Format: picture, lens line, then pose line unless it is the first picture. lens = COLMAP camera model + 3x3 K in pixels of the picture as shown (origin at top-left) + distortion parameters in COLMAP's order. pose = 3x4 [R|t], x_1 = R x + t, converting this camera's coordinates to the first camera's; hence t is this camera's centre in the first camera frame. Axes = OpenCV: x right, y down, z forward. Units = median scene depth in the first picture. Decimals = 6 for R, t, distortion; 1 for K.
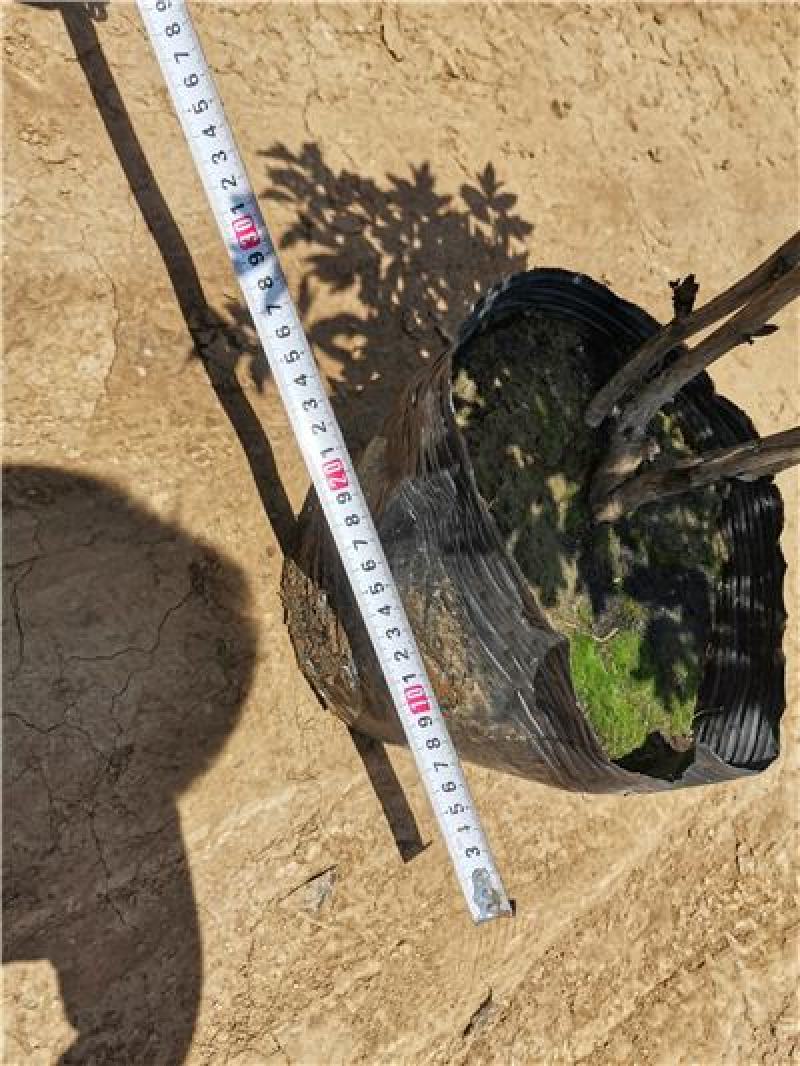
lens RADIAL K [[810.8, 0, 398.6], [0, 810.8, 519.6], [0, 0, 1]] dist [0.046541, -0.130762]
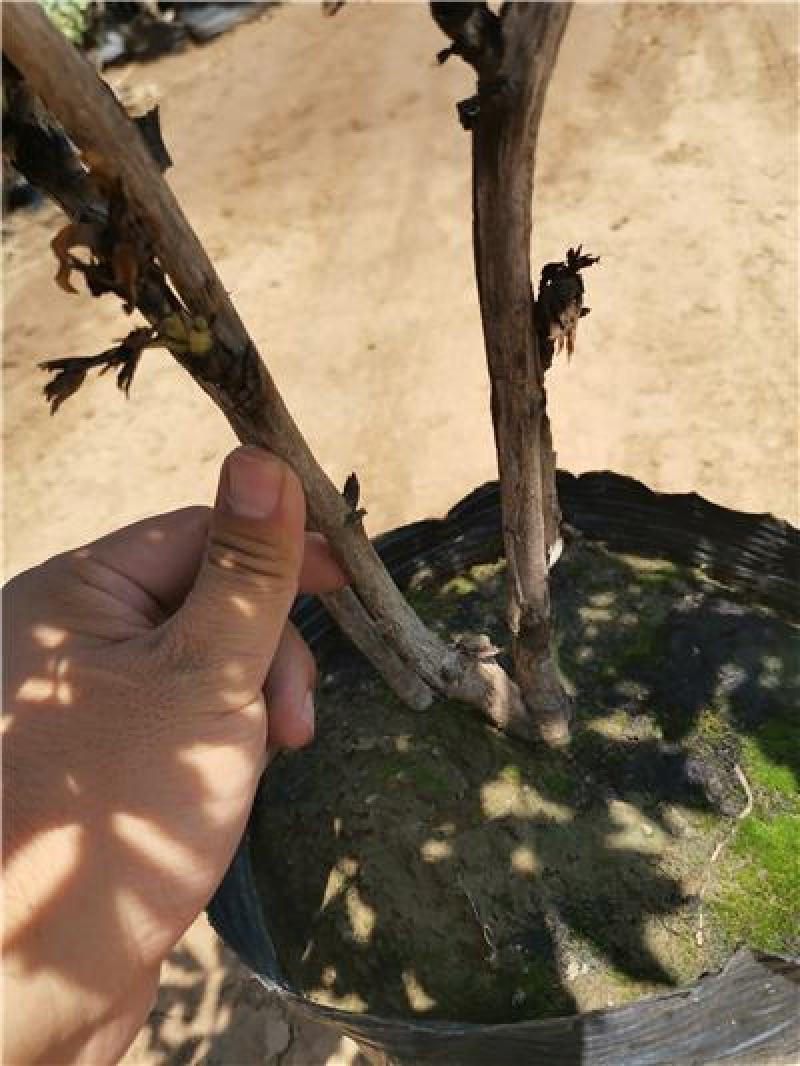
lens RADIAL K [[803.2, 0, 398.4], [0, 803.2, 517.4], [0, 0, 1]] dist [0.083239, -0.125480]
pose [[0.299949, -0.935086, 0.188796, 0.201543], [0.941079, 0.257640, -0.219073, -0.024000], [0.156211, 0.243383, 0.957269, 0.225529]]
